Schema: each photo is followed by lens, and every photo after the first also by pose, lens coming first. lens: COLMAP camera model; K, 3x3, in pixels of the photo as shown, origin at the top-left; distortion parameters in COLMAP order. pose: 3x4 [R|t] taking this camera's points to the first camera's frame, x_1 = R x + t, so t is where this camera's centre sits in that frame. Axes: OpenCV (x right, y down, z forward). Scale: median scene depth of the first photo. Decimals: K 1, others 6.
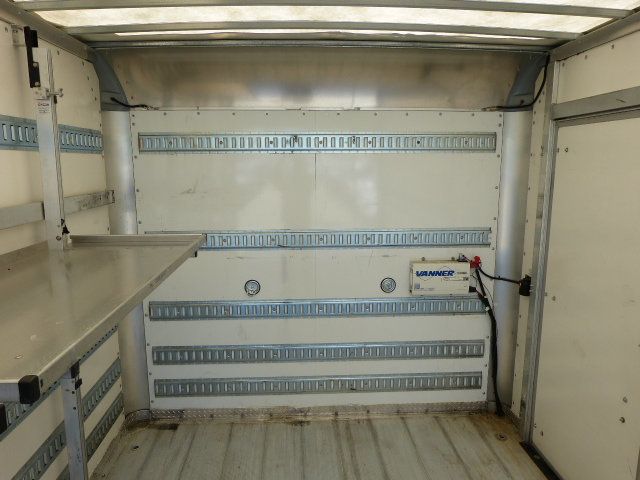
lens RADIAL K [[478.4, 0, 320.0], [0, 478.4, 244.5], [0, 0, 1]] dist [-0.039067, 0.031298]
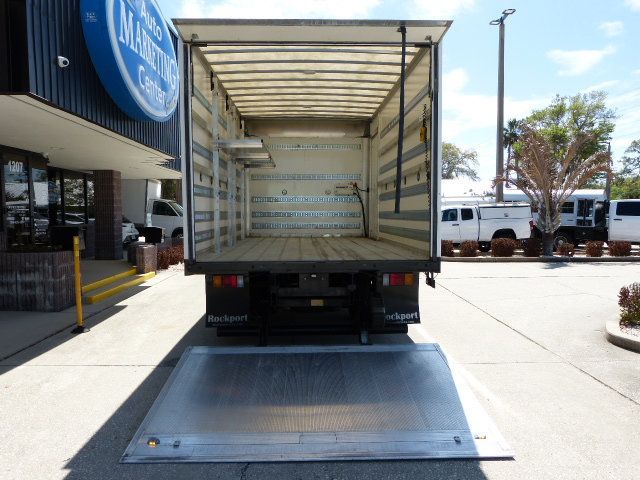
lens RADIAL K [[478.4, 0, 318.8], [0, 478.4, 244.1], [0, 0, 1]] dist [-0.039067, 0.031298]
pose [[0.999921, 0.003271, -0.012147, 0.124374], [-0.004532, 0.994428, -0.105319, 0.759502], [0.011734, 0.105366, 0.994364, -2.091154]]
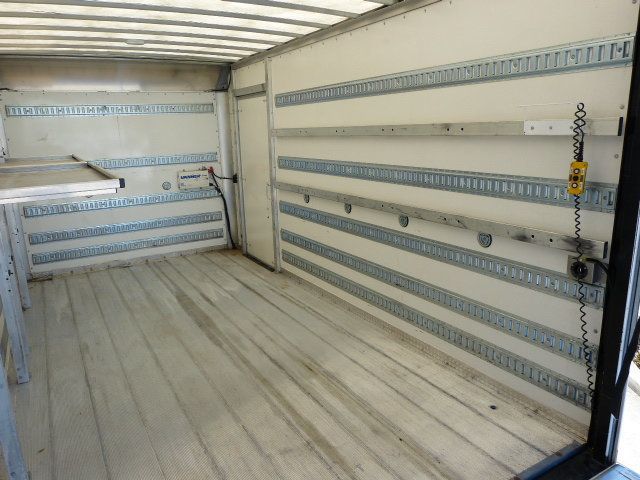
lens RADIAL K [[478.4, 0, 320.3], [0, 478.4, 242.9], [0, 0, 1]] dist [-0.039067, 0.031298]
pose [[0.887891, -0.134133, 0.440067, -0.178177], [0.107009, 0.990531, 0.086011, 0.213622], [-0.447437, -0.029277, 0.893836, -0.964585]]
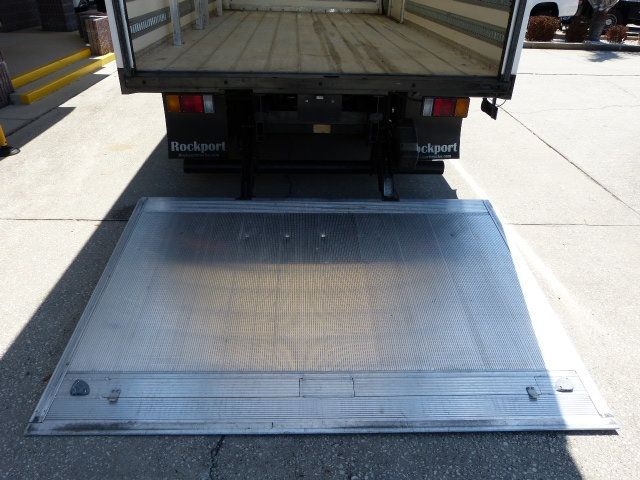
lens RADIAL K [[478.4, 0, 319.9], [0, 478.4, 245.9], [0, 0, 1]] dist [-0.039067, 0.031298]
pose [[0.999493, 0.030091, 0.010358, 0.088413], [-0.031810, 0.934835, 0.353656, 0.633066], [0.000959, -0.353806, 0.935318, -1.598644]]
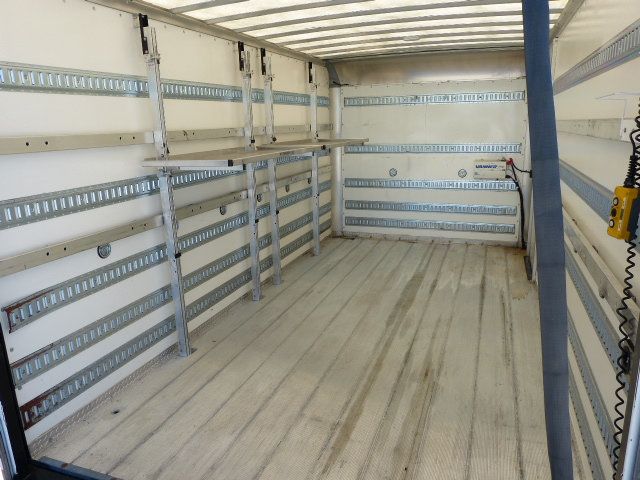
lens RADIAL K [[478.4, 0, 319.9], [0, 478.4, 243.2], [0, 0, 1]] dist [-0.039067, 0.031298]
pose [[0.921514, 0.077193, -0.380596, 0.369746], [-0.045712, 0.994793, 0.091085, 0.218792], [0.385646, -0.066538, 0.920245, -1.018116]]
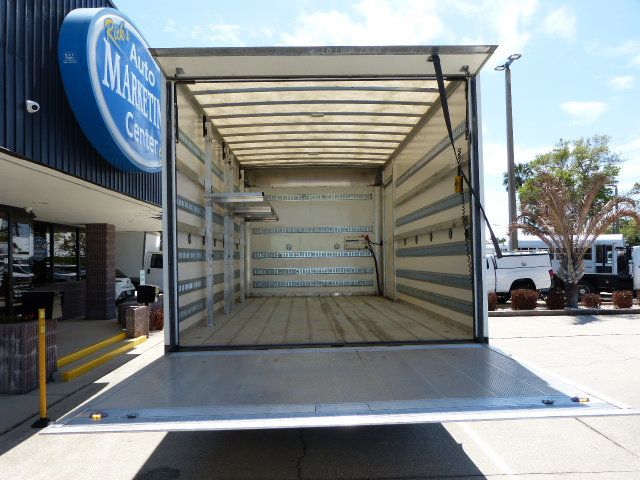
lens RADIAL K [[478.4, 0, 319.3], [0, 478.4, 243.7], [0, 0, 1]] dist [-0.039067, 0.031298]
pose [[0.999759, -0.012493, -0.018025, 0.091623], [0.008616, 0.979543, -0.201052, 0.644554], [0.020168, 0.200848, 0.979415, -1.793747]]
